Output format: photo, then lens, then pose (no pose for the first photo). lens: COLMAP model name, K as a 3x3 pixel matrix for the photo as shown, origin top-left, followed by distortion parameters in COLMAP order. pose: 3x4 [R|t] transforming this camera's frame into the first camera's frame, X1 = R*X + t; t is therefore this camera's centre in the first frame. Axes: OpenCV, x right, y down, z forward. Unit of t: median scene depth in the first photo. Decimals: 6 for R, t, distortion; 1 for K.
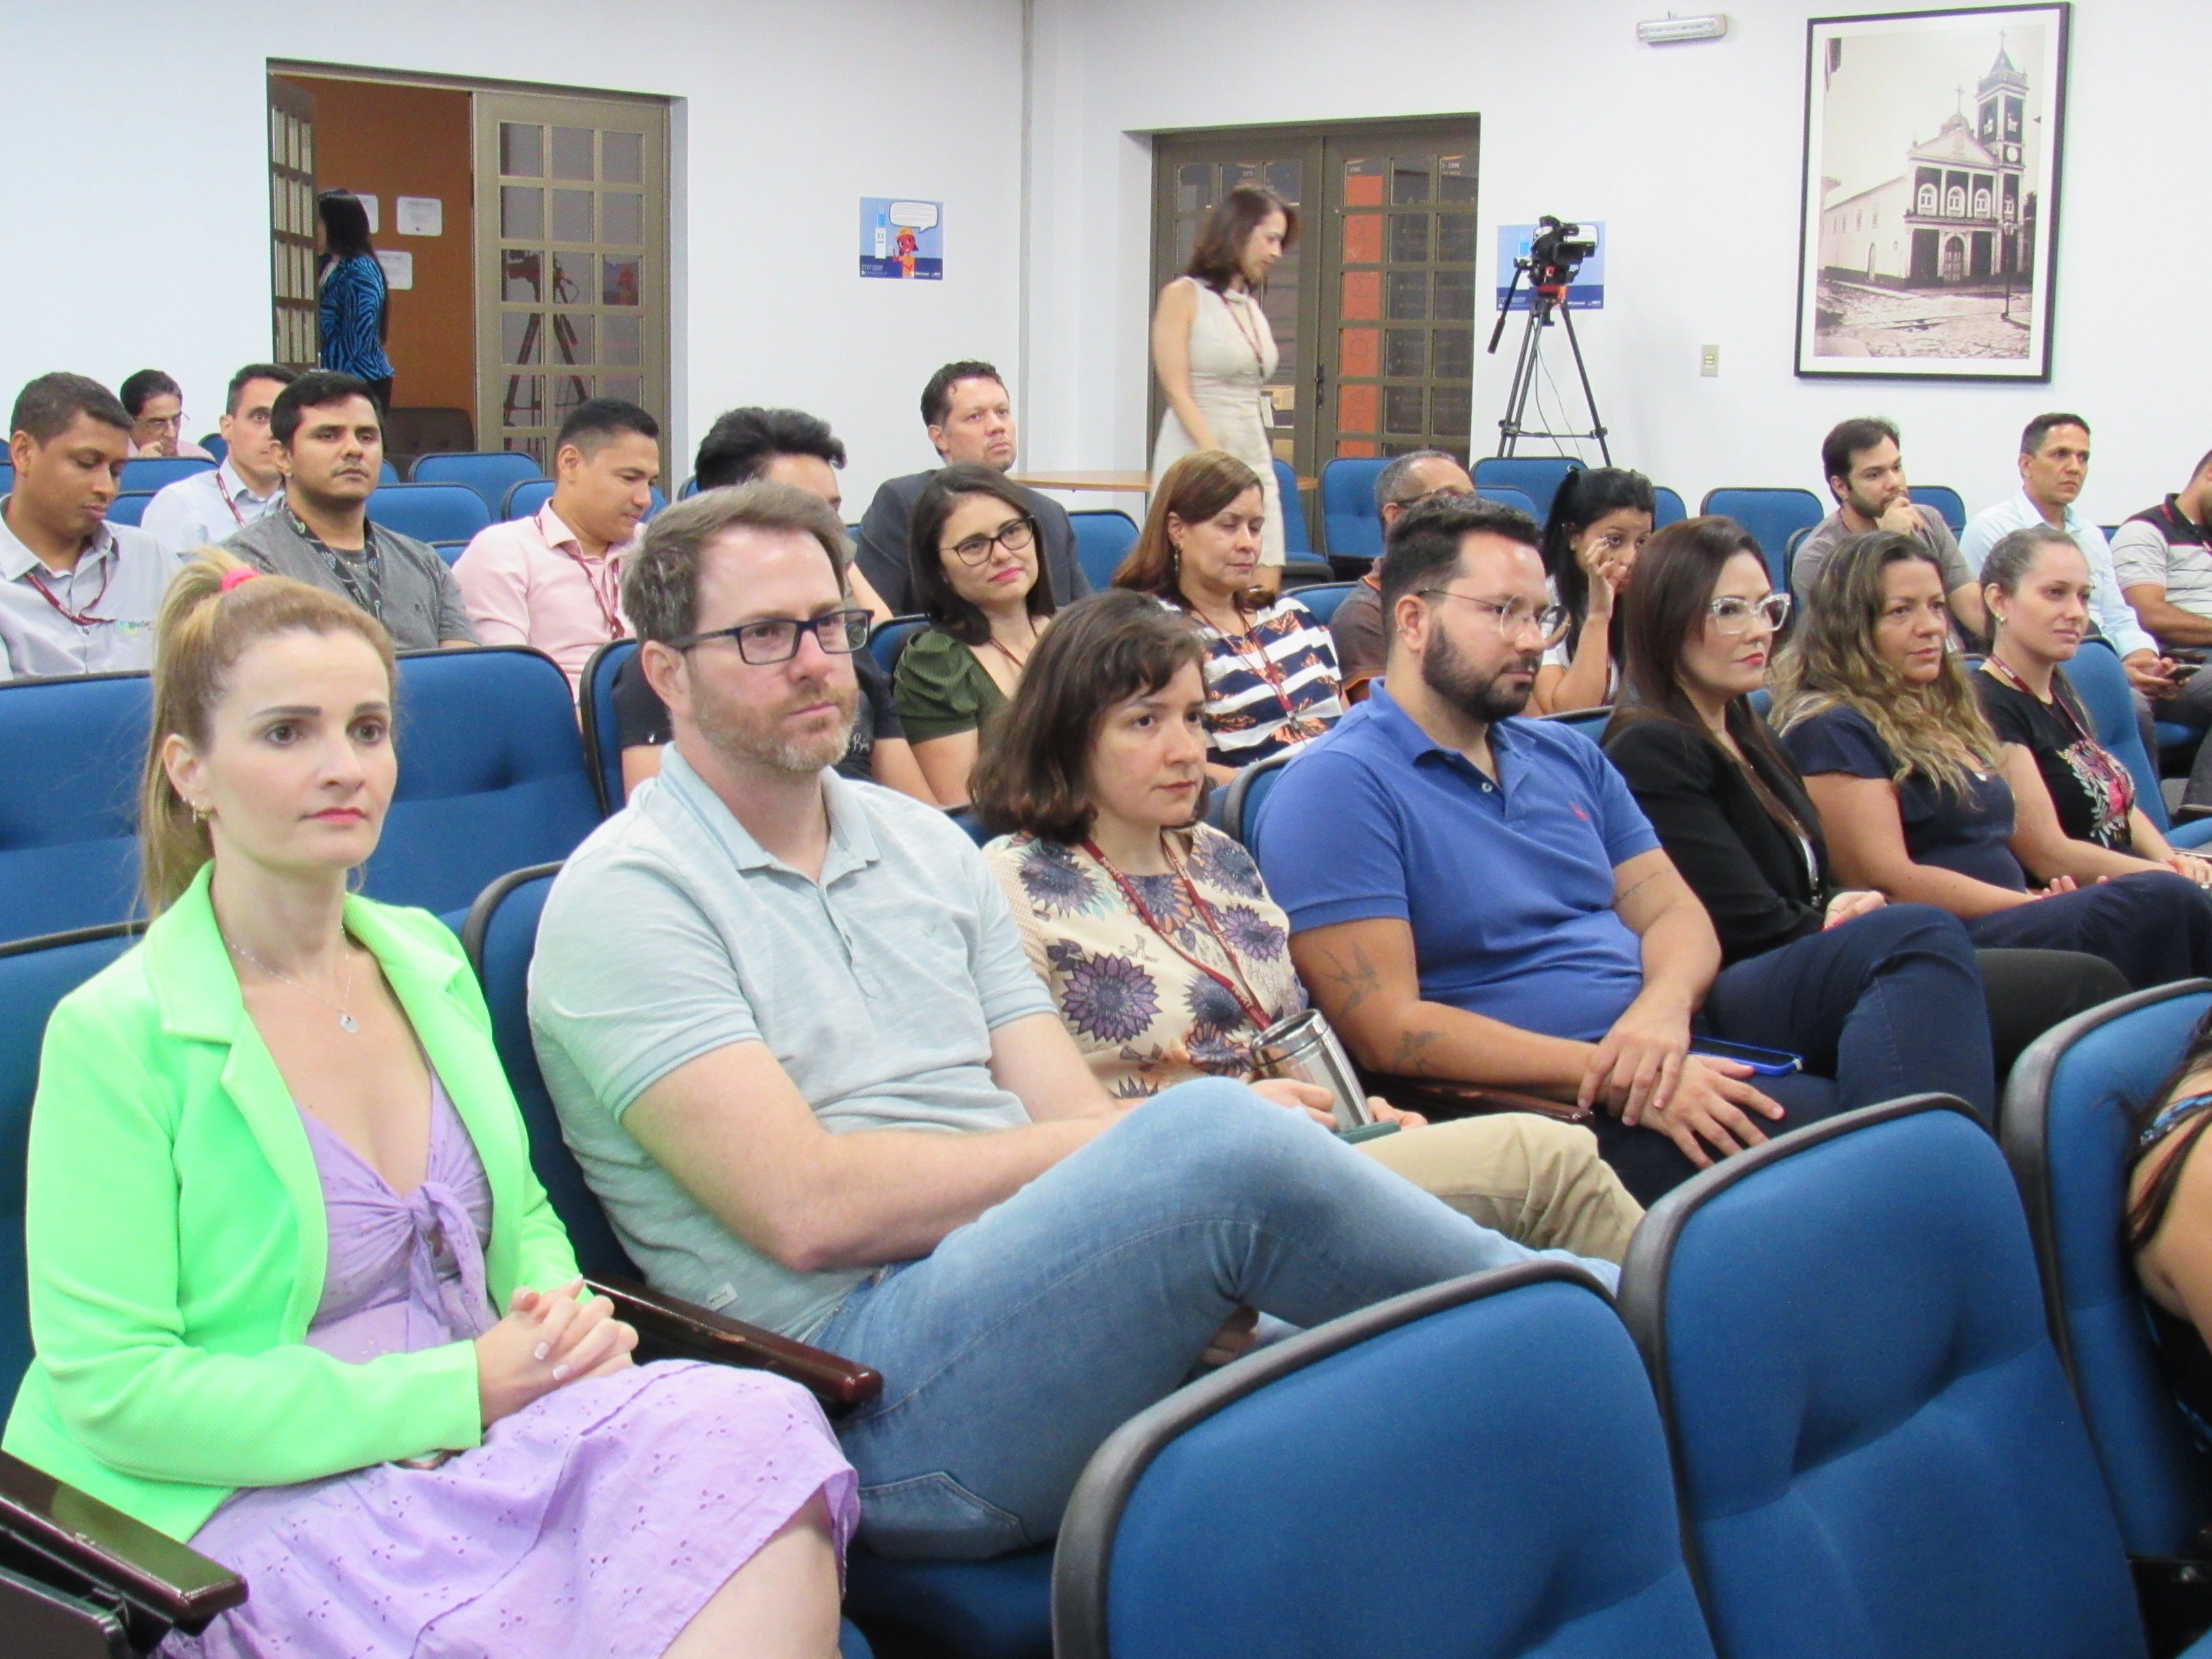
lens RADIAL K [[2841.6, 0, 1031.9], [0, 2841.6, 761.3], [0, 0, 1]] dist [-0.099266, 0.000000]
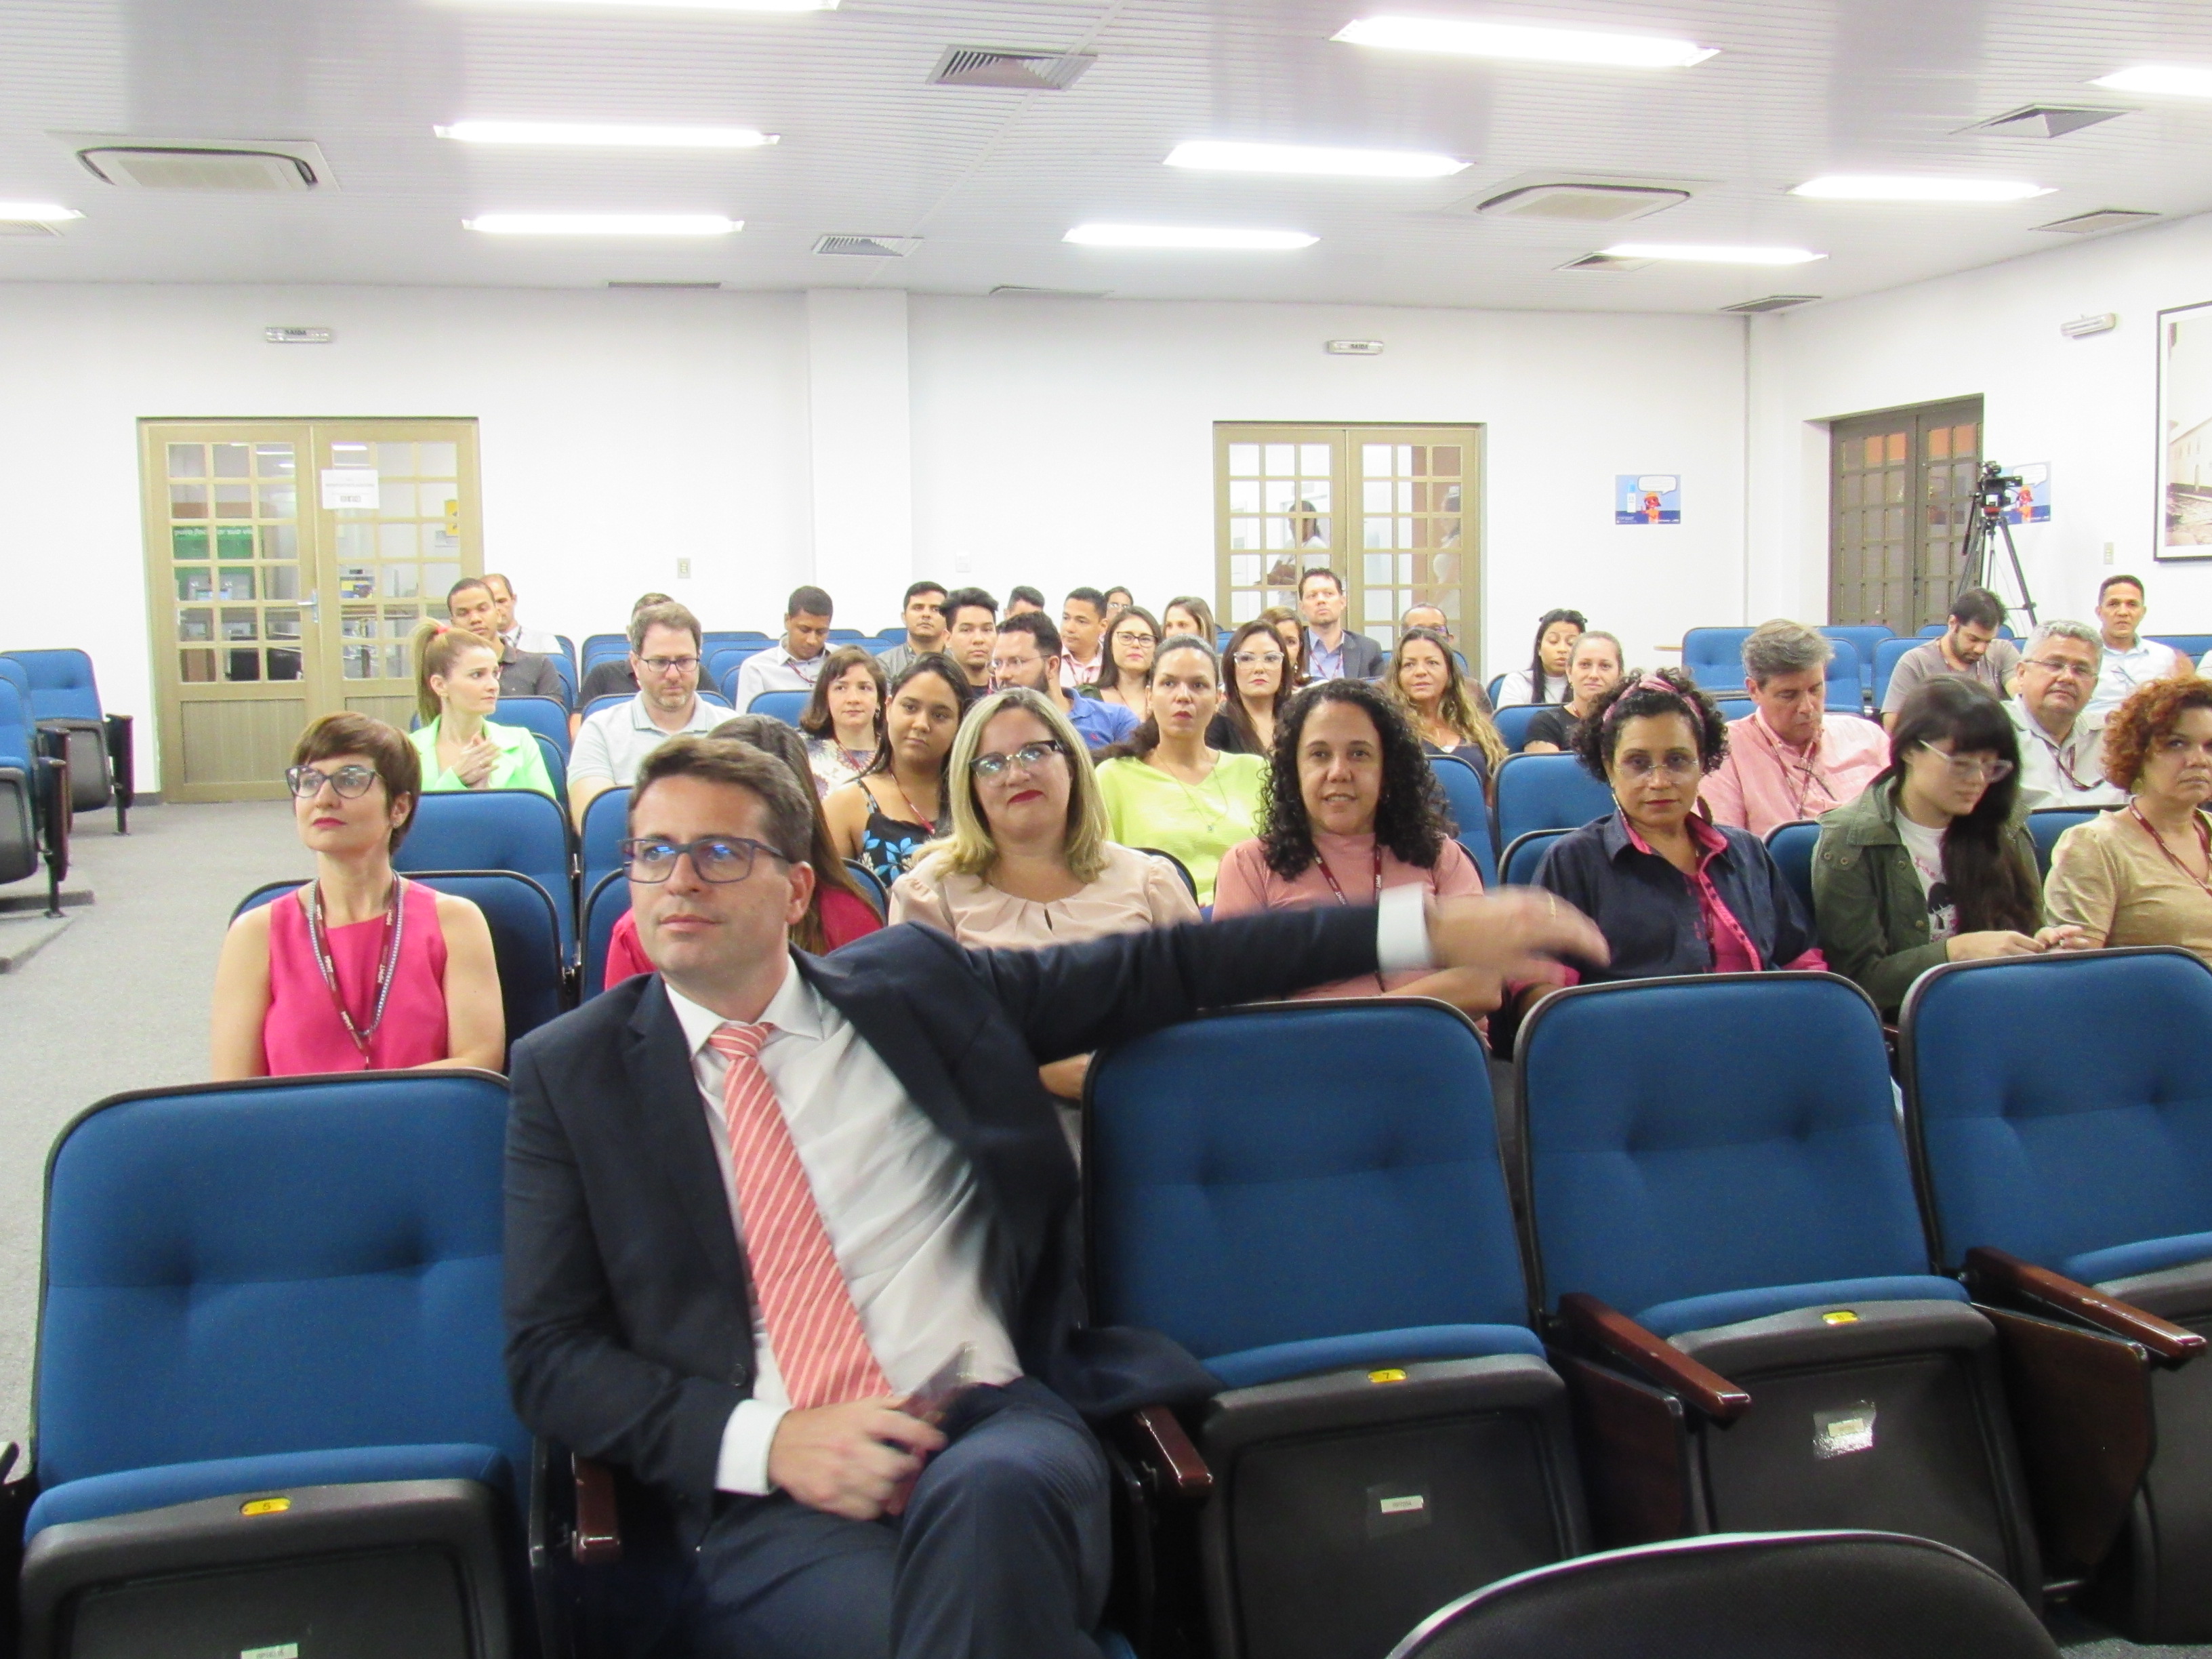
lens RADIAL K [[2071.2, 0, 1112.5], [0, 2071.2, 842.1], [0, 0, 1]] dist [-0.047387, 0.000000]
pose [[0.830391, 0.033417, -0.556178, 0.534019], [-0.048160, 0.998769, -0.011895, 0.055623], [0.555095, 0.036663, 0.830978, -0.191671]]
